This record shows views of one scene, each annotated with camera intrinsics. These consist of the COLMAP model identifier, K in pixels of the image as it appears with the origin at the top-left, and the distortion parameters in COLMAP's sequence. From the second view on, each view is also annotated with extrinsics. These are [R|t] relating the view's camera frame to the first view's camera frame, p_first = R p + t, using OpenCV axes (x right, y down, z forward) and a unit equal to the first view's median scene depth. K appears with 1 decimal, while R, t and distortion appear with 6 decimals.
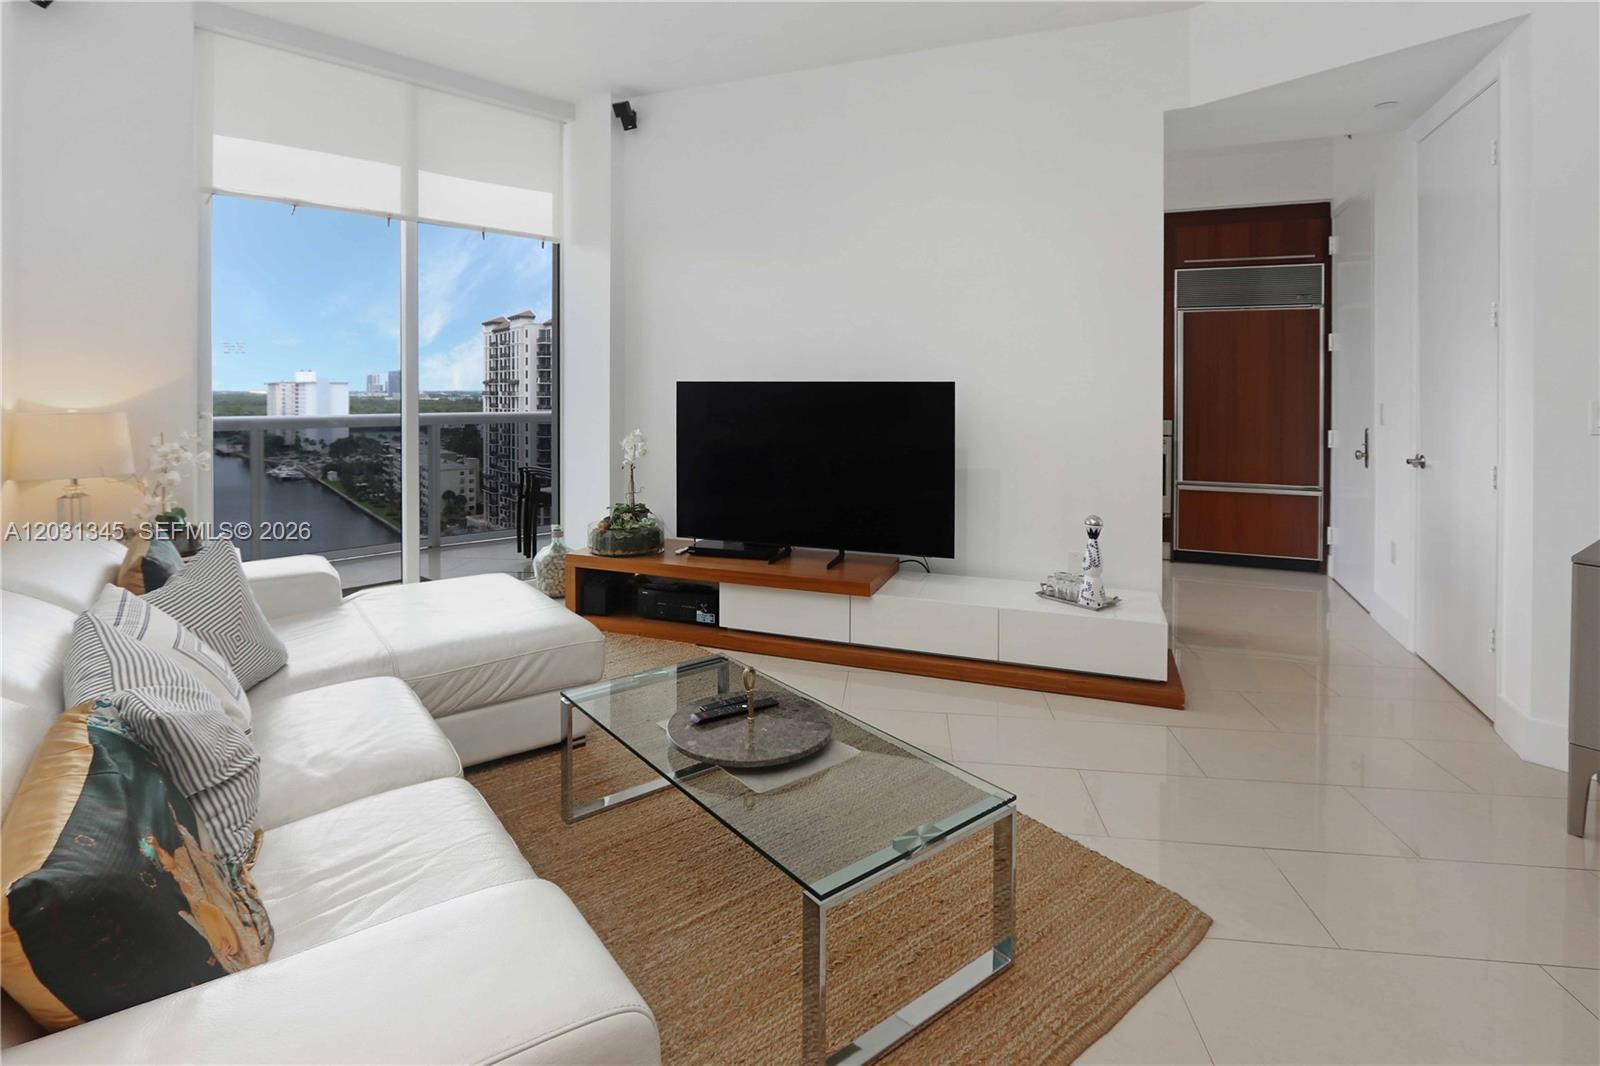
lens RADIAL K [[778.3, 0, 764.1], [0, 778.3, 400.3], [0, 0, 1]] dist [-0.012342, 0.002858]
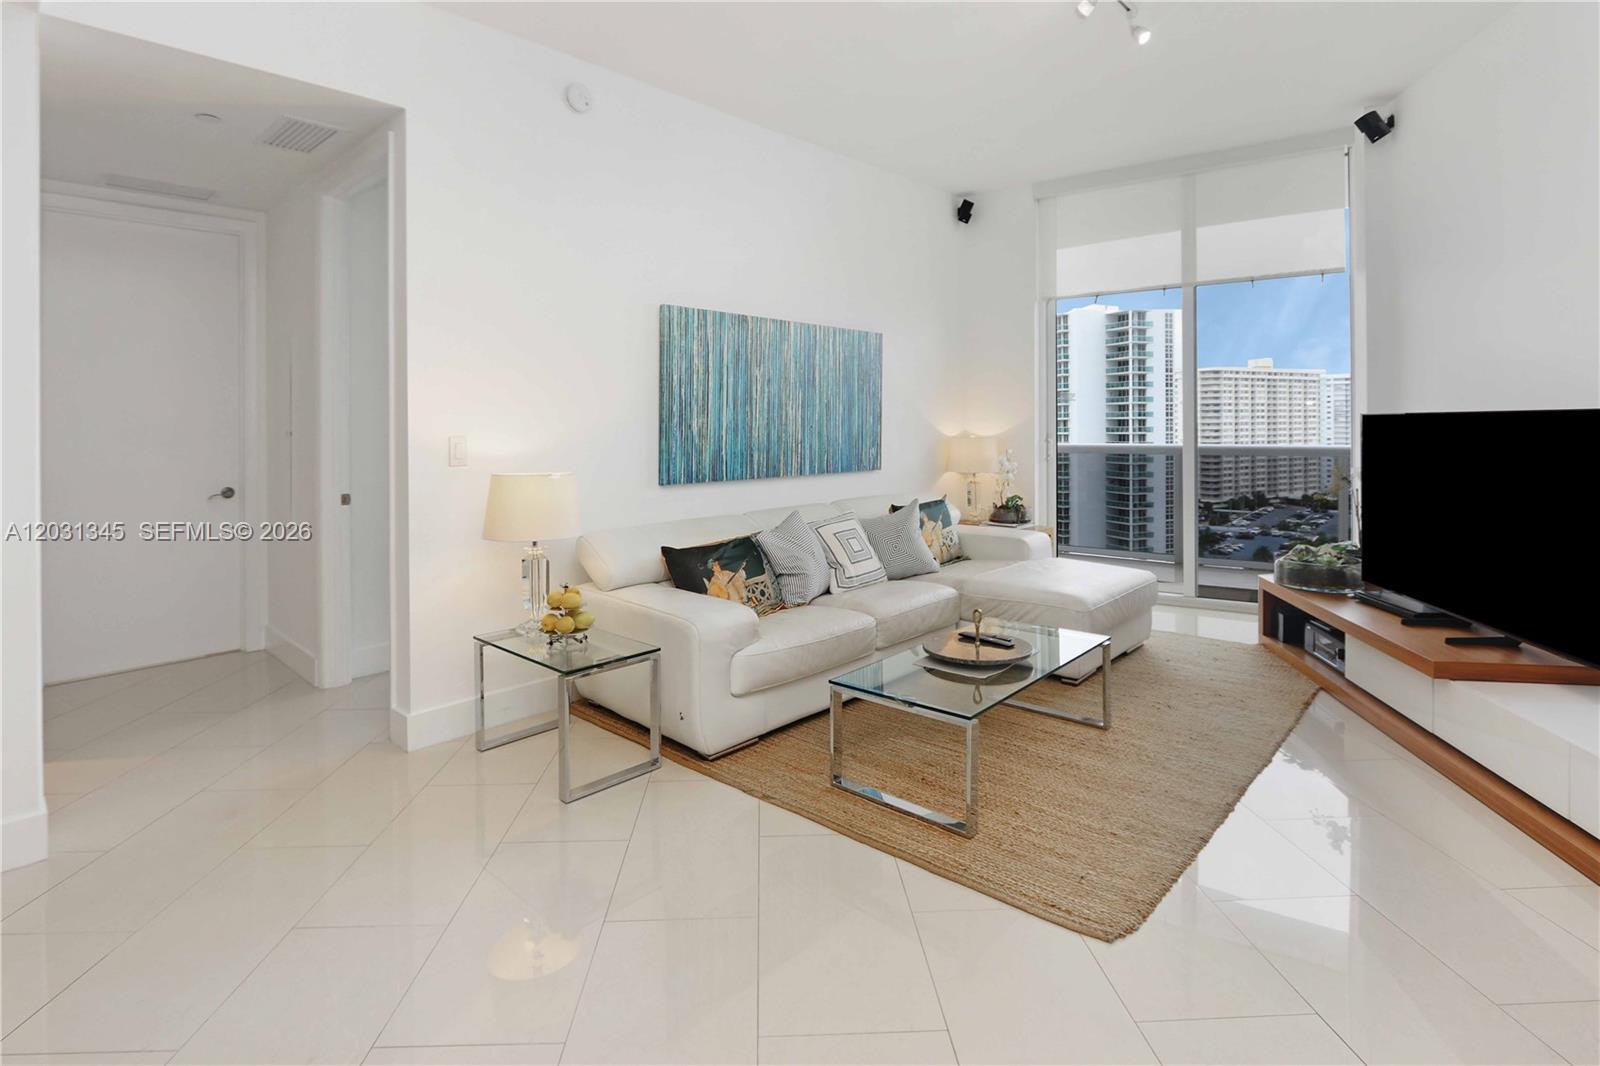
lens RADIAL K [[778.3, 0, 813.0], [0, 778.3, 434.4], [0, 0, 1]] dist [-0.012342, 0.002858]
pose [[0.210124, 0.007769, -0.977644, 0.722831], [-0.004038, 0.999967, 0.007078, -0.003901], [0.977666, 0.002460, 0.210149, 0.188788]]
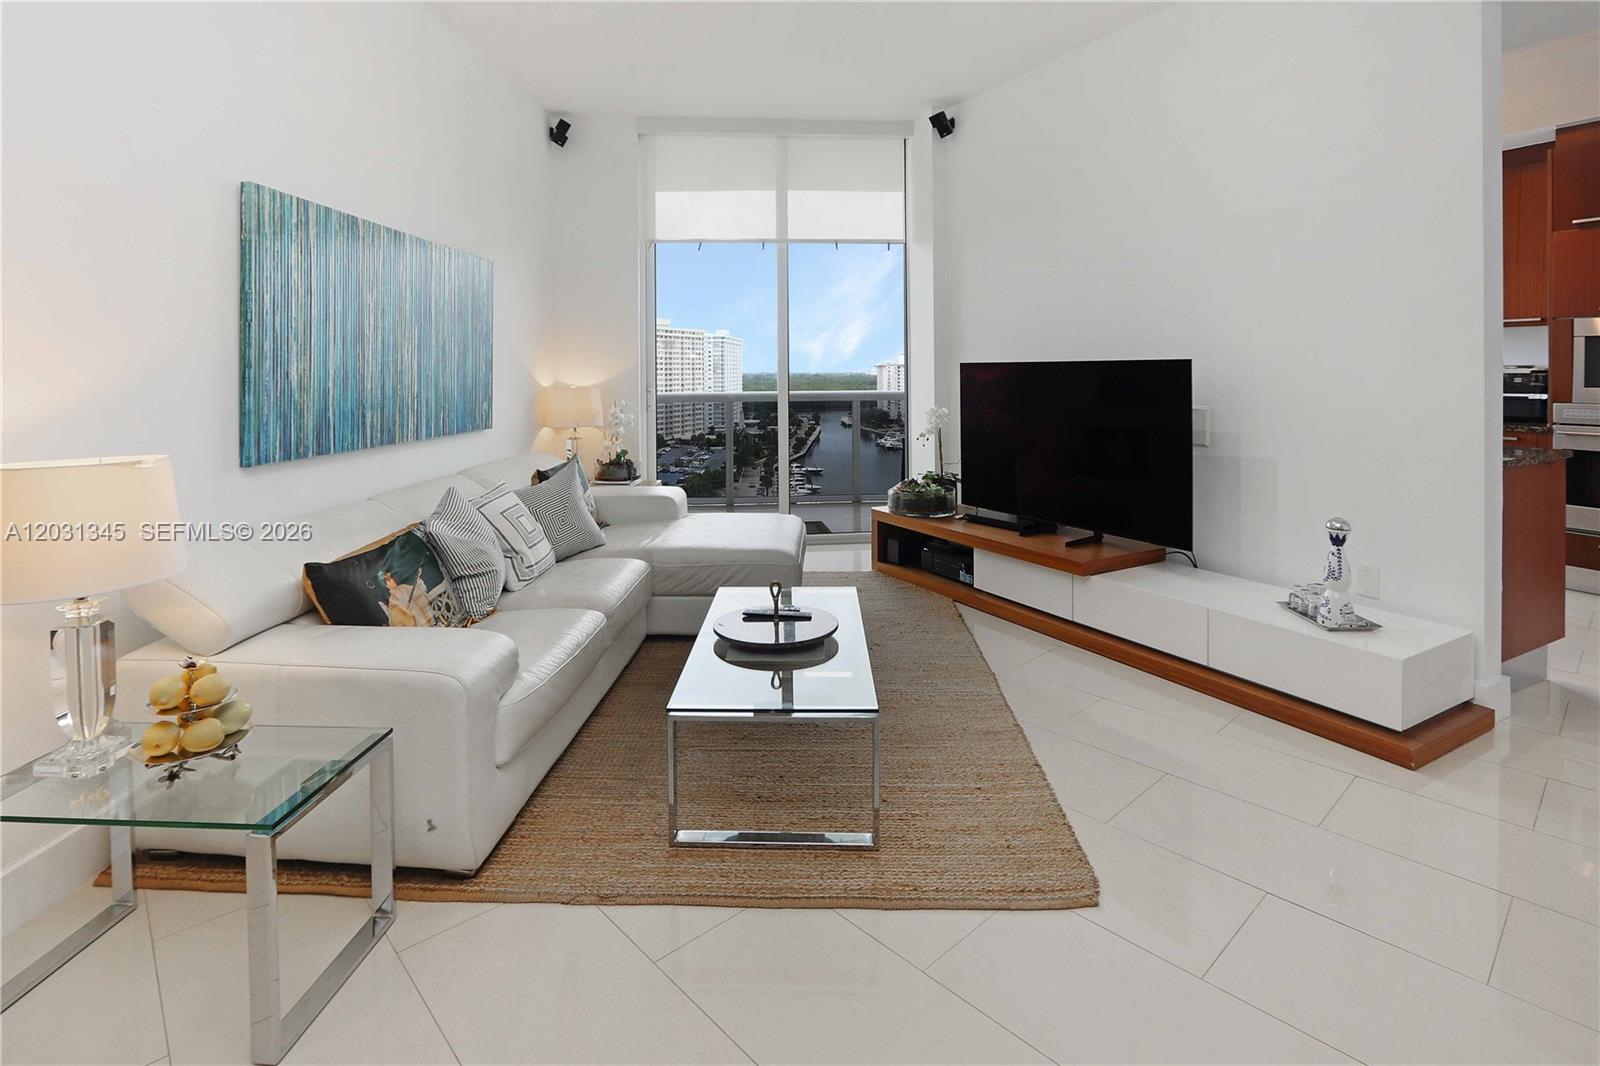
lens RADIAL K [[778.3, 0, 786.4], [0, 778.3, 382.2], [0, 0, 1]] dist [-0.012342, 0.002858]
pose [[0.775263, -0.001011, -0.631638, 0.434634], [0.002814, 0.999994, 0.001853, 0.000642], [0.631633, -0.003214, 0.775261, -0.008610]]
